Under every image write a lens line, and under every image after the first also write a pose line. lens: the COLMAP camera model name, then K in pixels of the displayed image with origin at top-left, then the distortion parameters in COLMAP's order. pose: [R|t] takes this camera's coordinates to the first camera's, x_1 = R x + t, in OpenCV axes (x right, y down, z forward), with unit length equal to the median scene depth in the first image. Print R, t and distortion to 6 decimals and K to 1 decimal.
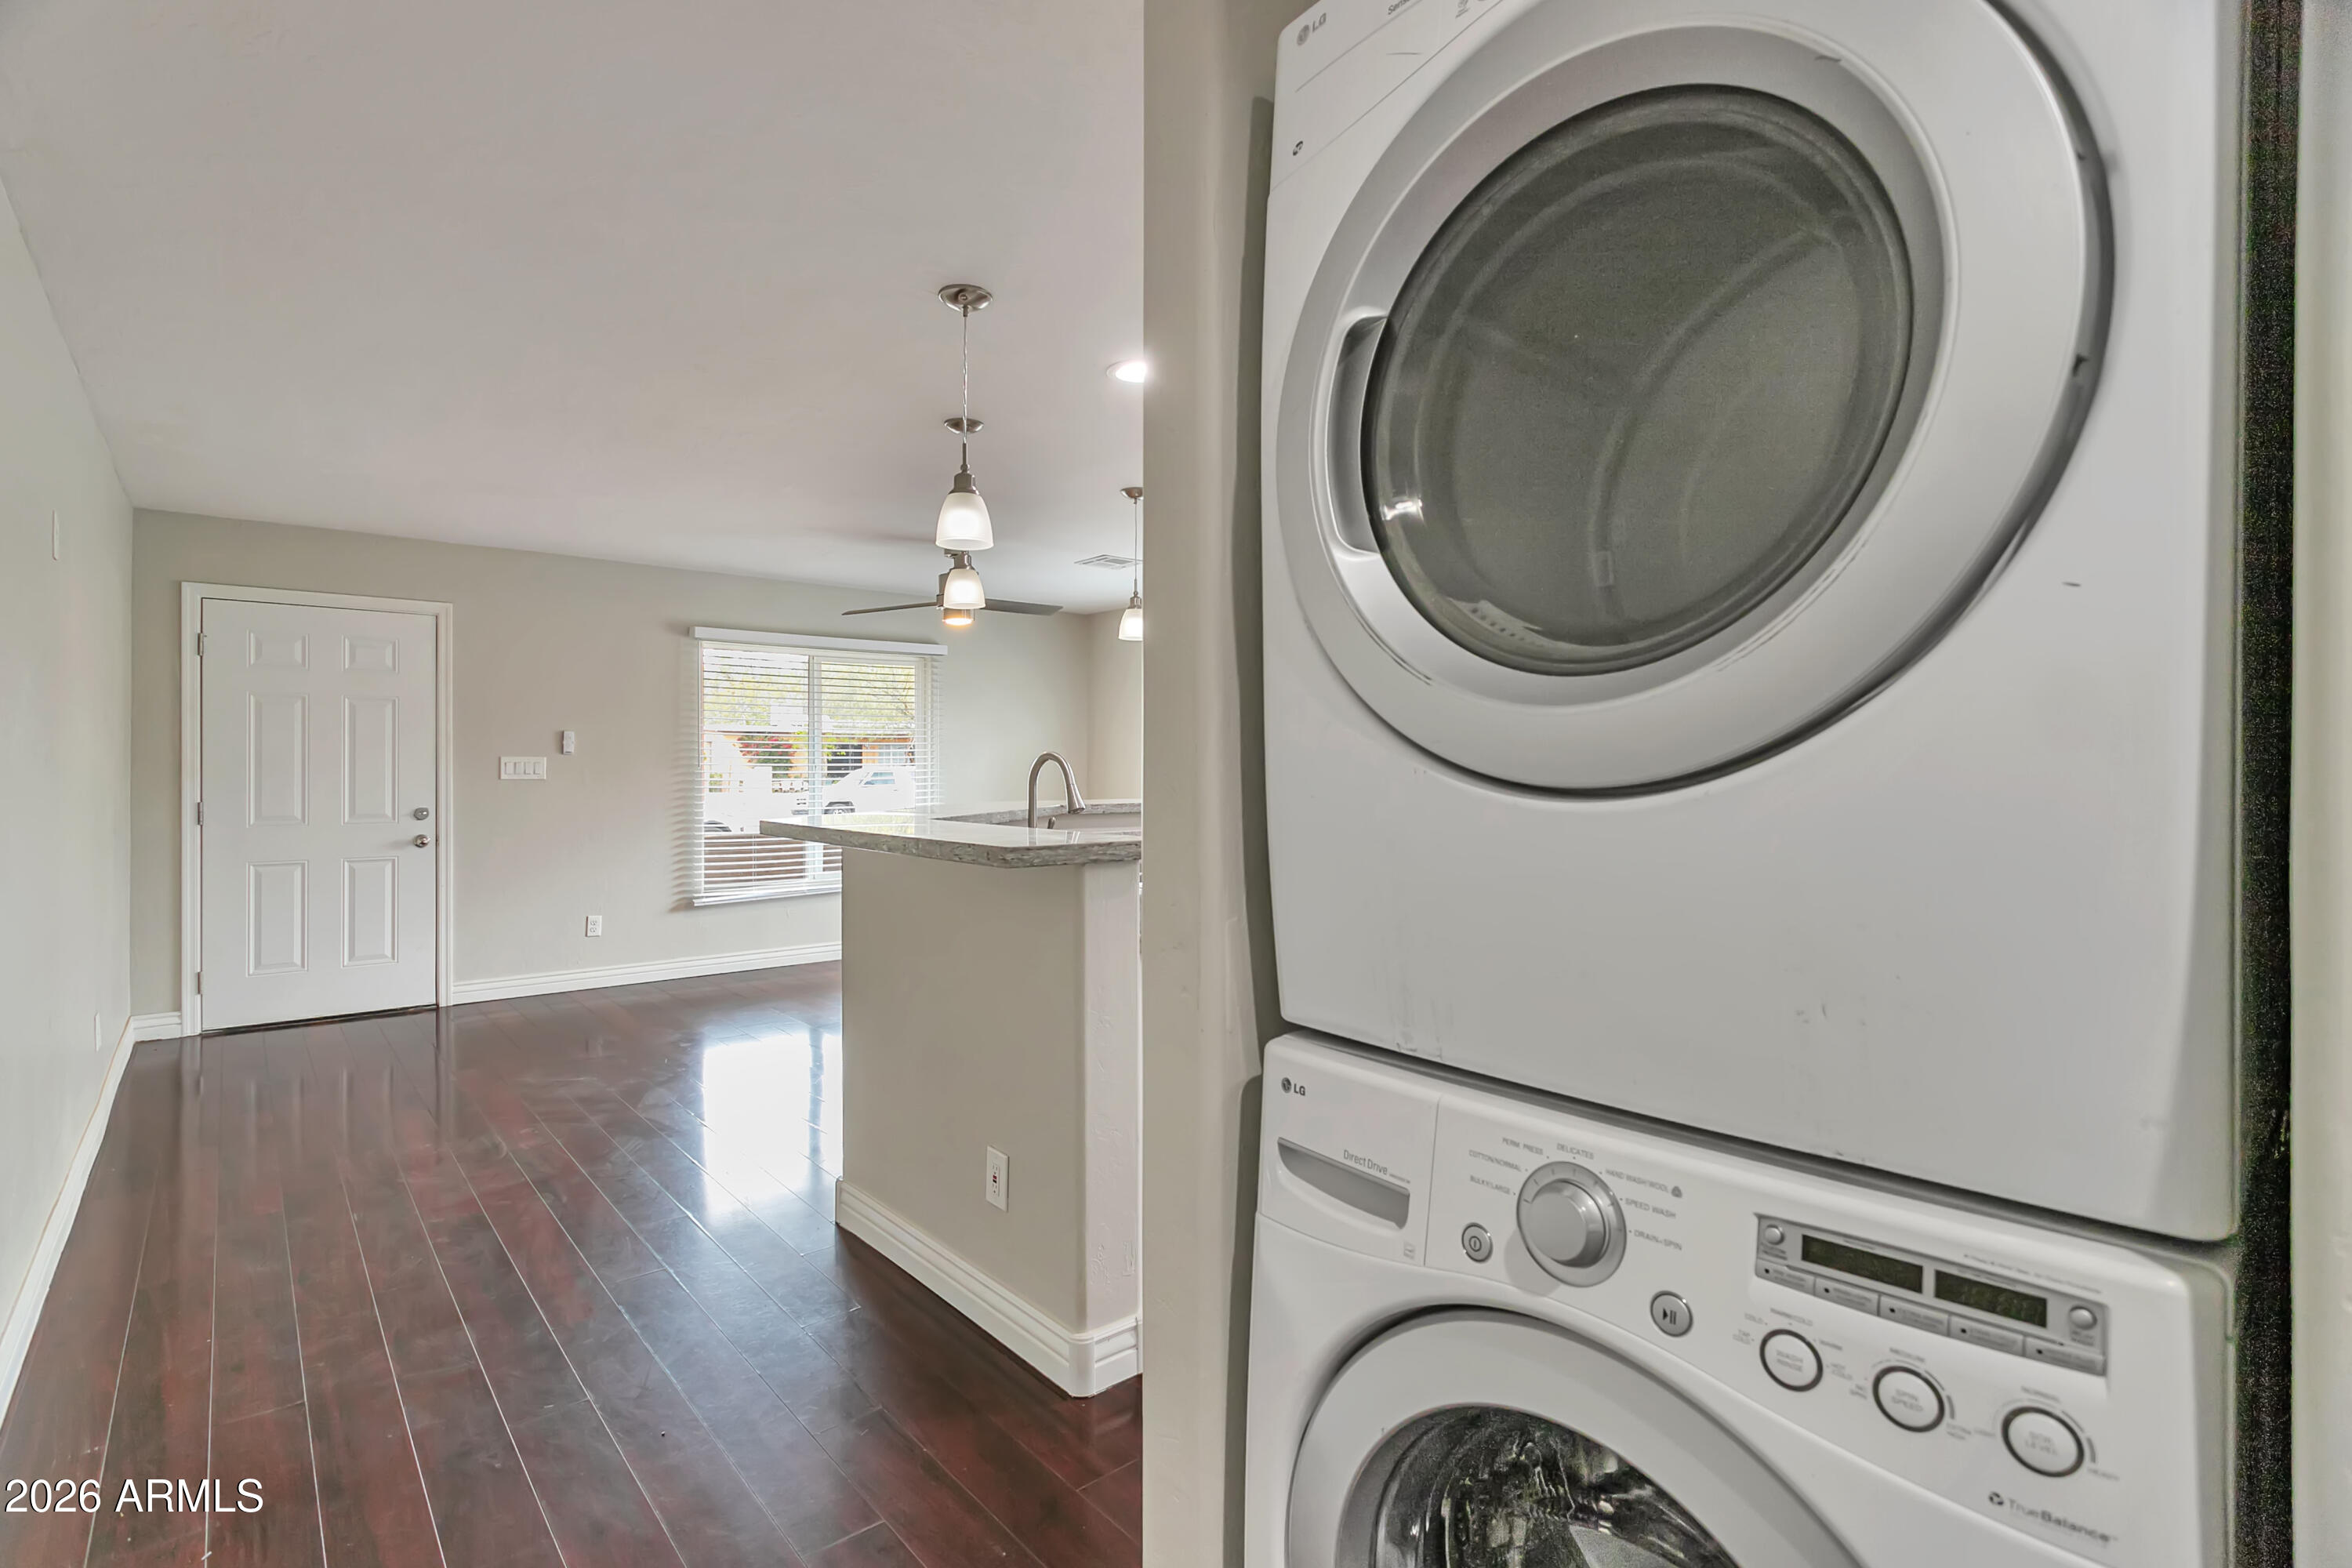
lens RADIAL K [[1139.4, 0, 1162.7], [0, 1139.4, 760.6], [0, 0, 1]] dist [0.002061, 0.000565]
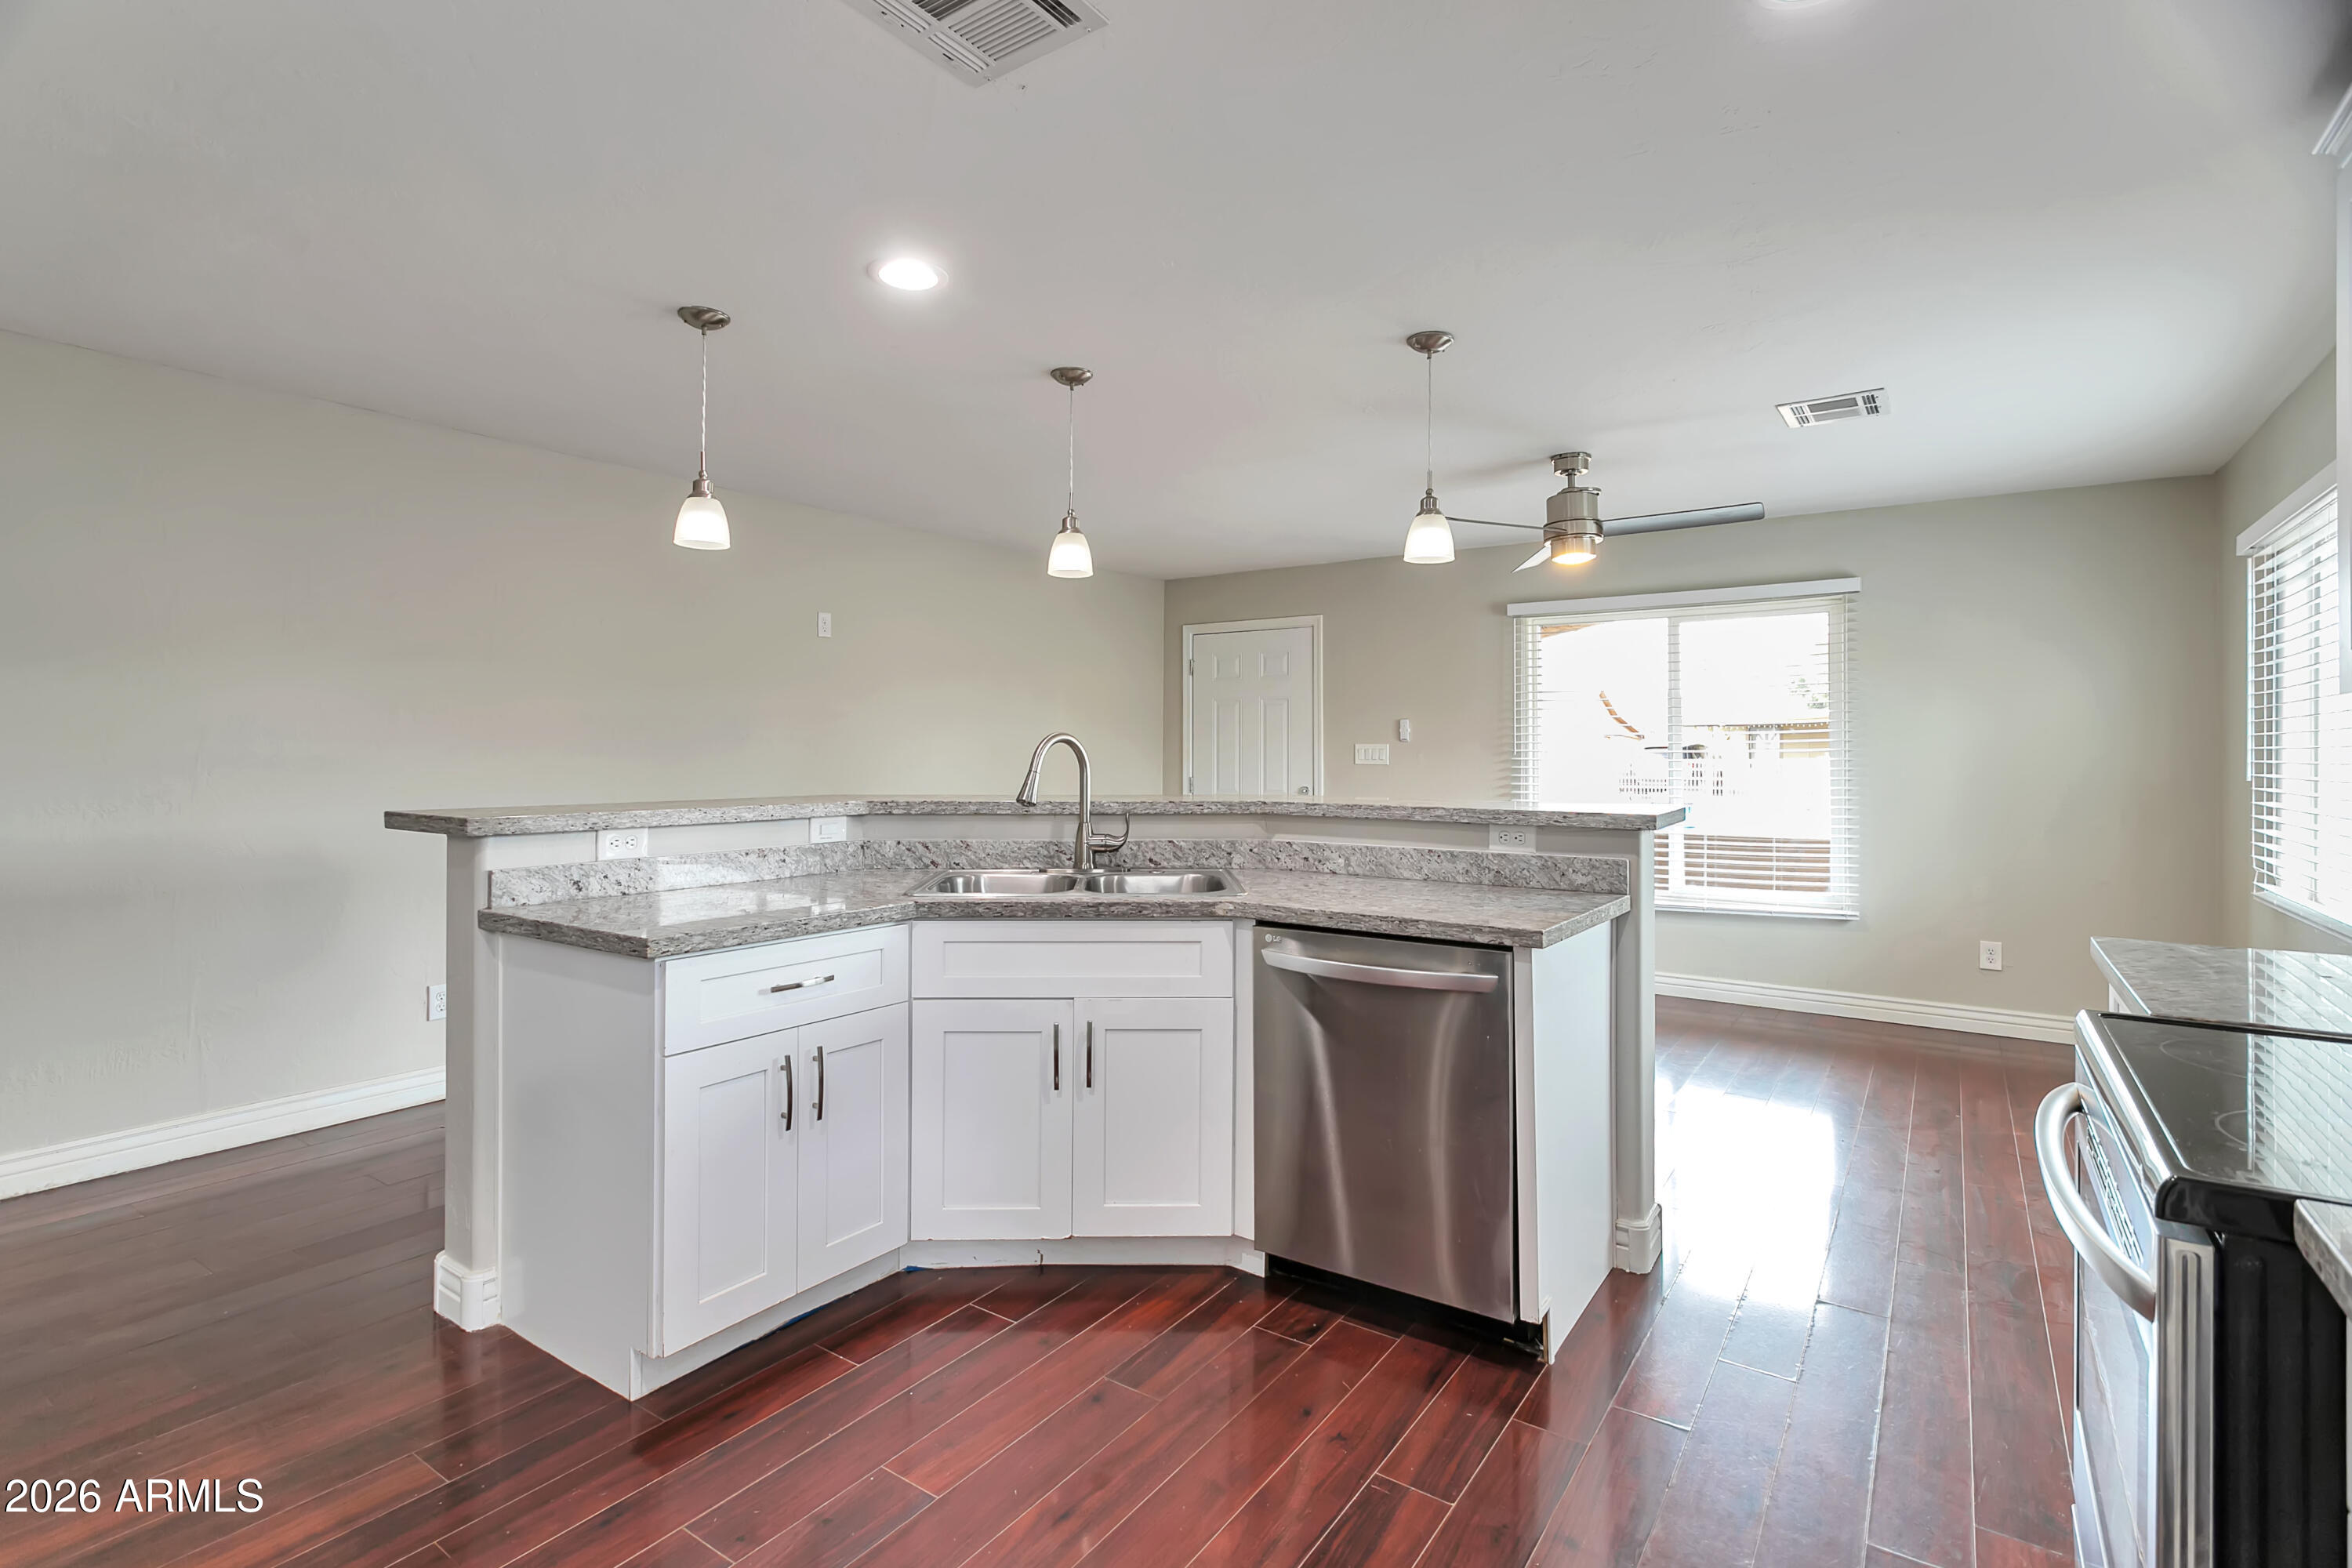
lens RADIAL K [[1139.4, 0, 1162.7], [0, 1139.4, 760.6], [0, 0, 1]] dist [0.002061, 0.000565]
pose [[0.242577, 0.008592, -0.970094, 0.469878], [-0.000532, 0.999962, 0.008723, 0.002466], [0.970132, -0.001600, 0.242573, 0.547725]]
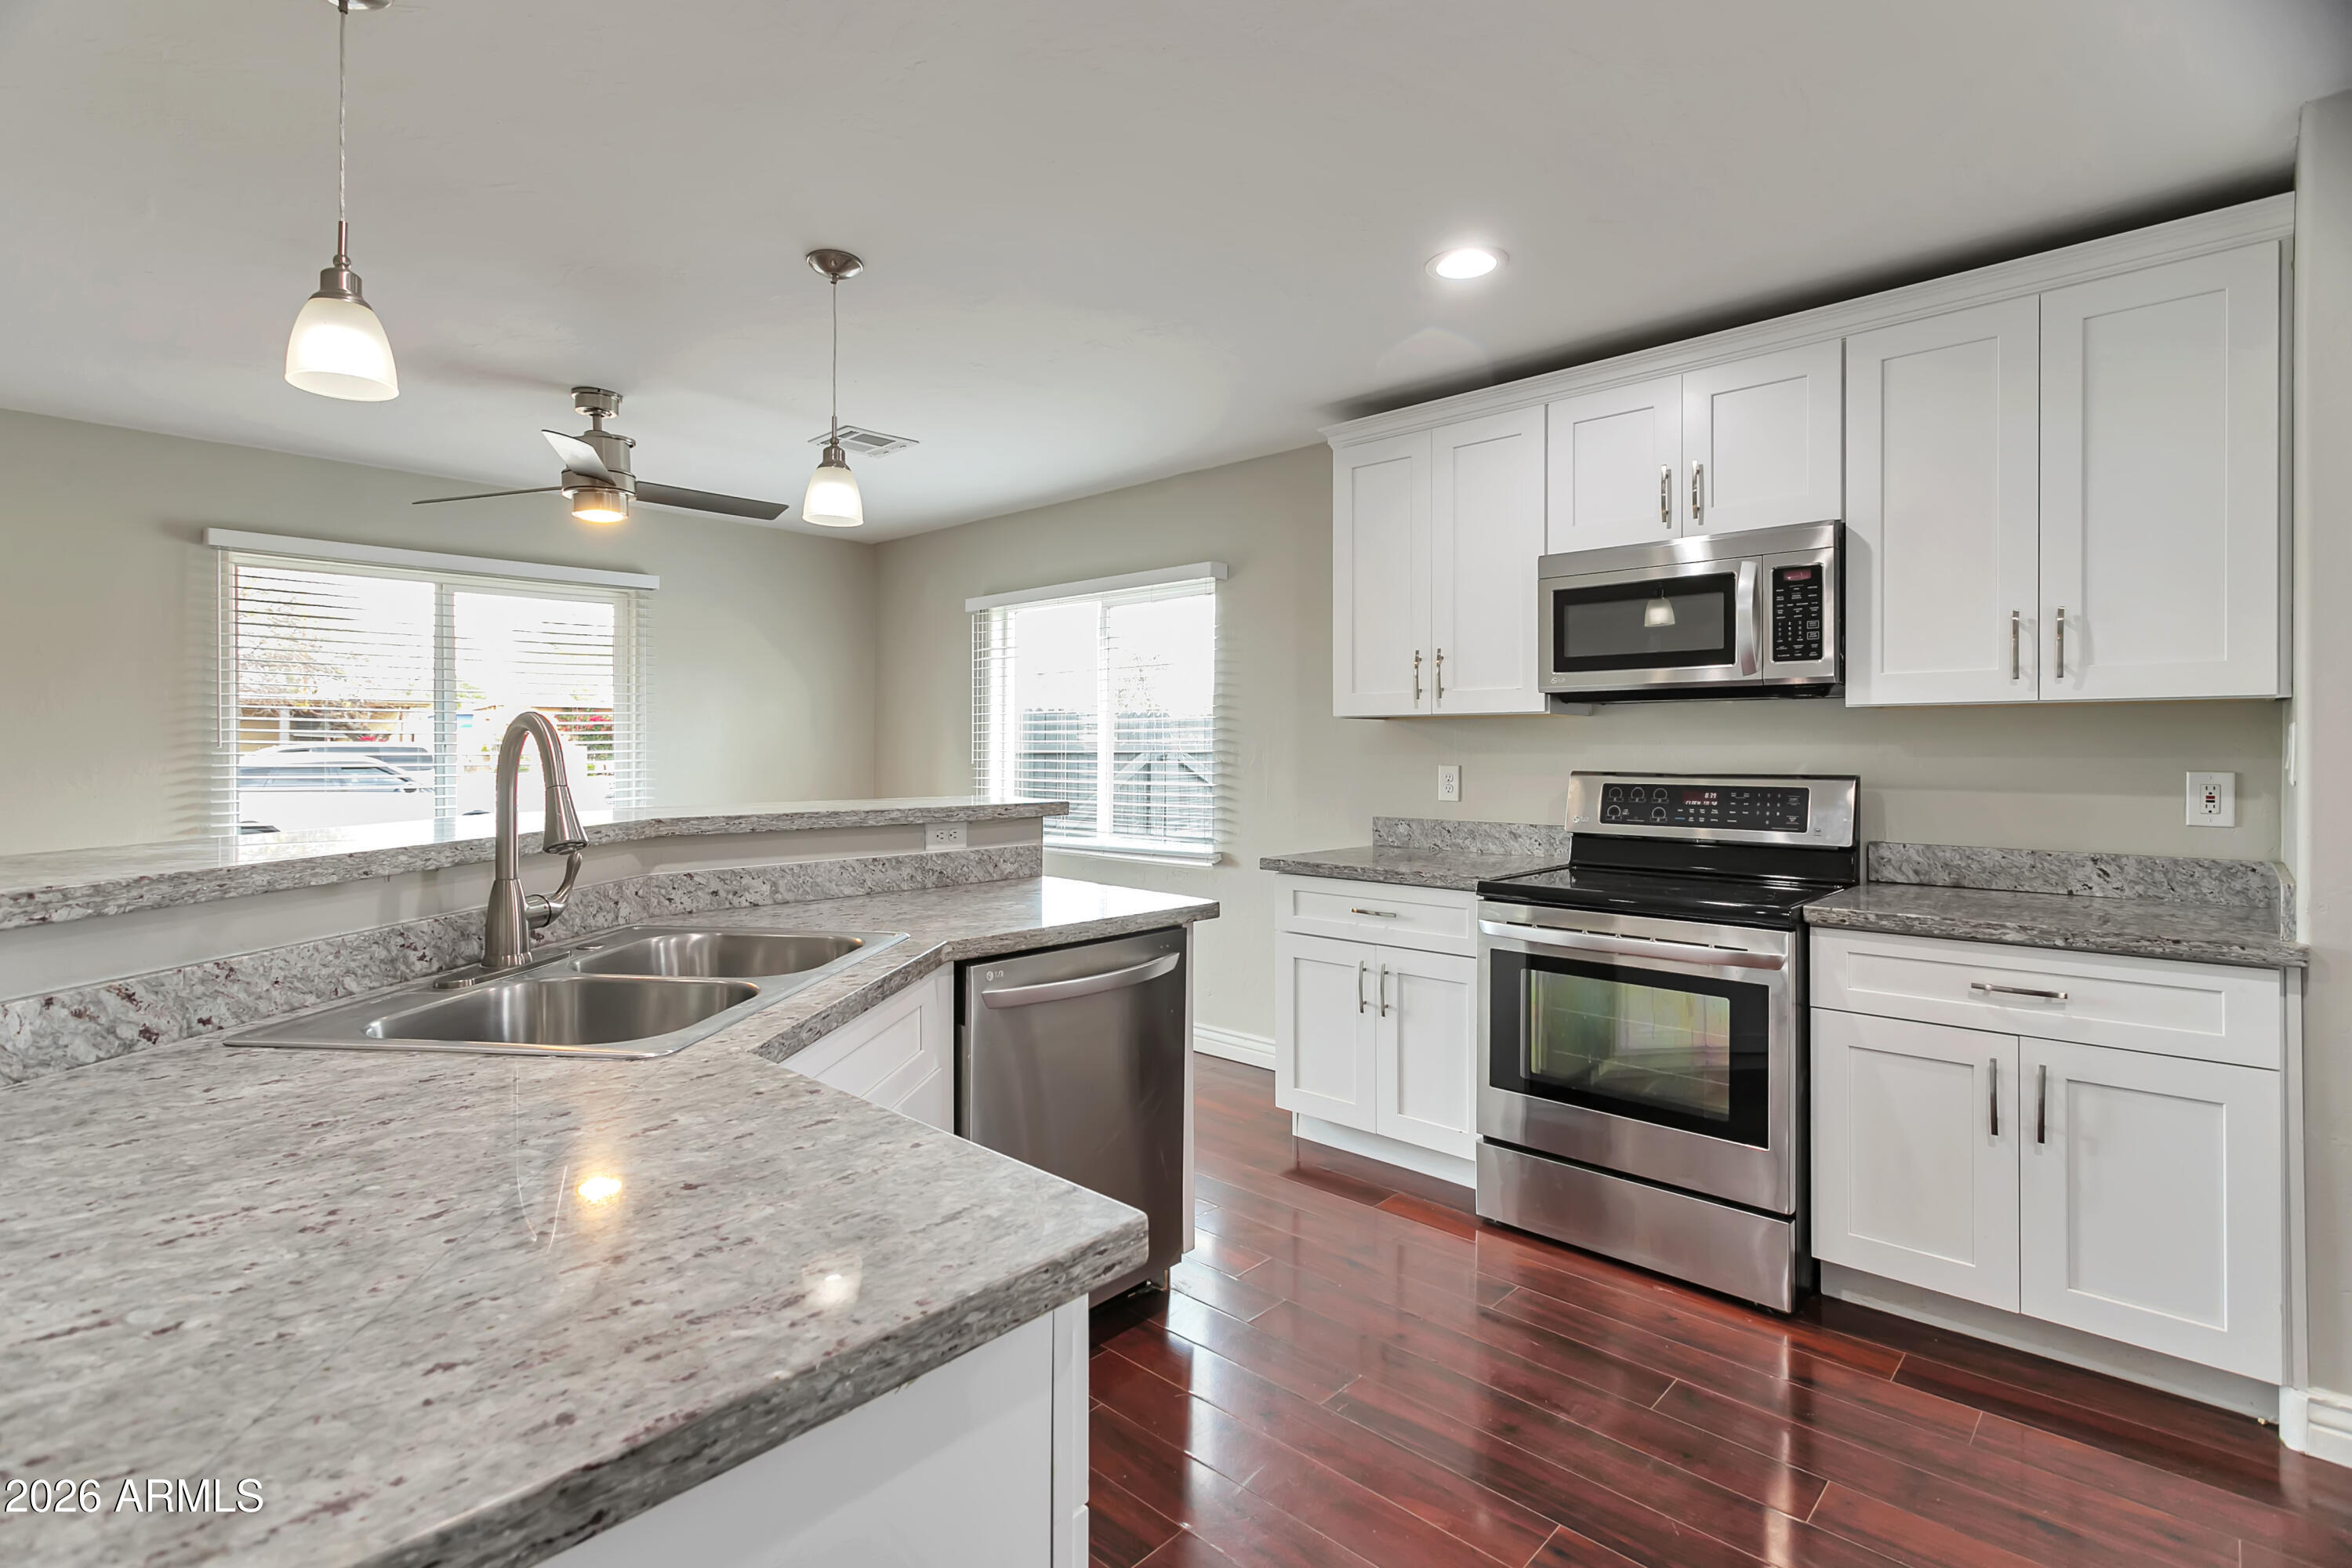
lens RADIAL K [[1139.4, 0, 1162.7], [0, 1139.4, 760.6], [0, 0, 1]] dist [0.002061, 0.000565]
pose [[0.993983, 0.002100, 0.109514, 0.058712], [-0.003892, 0.999862, 0.016153, 0.000904], [-0.109465, -0.016482, 0.993854, 0.329094]]
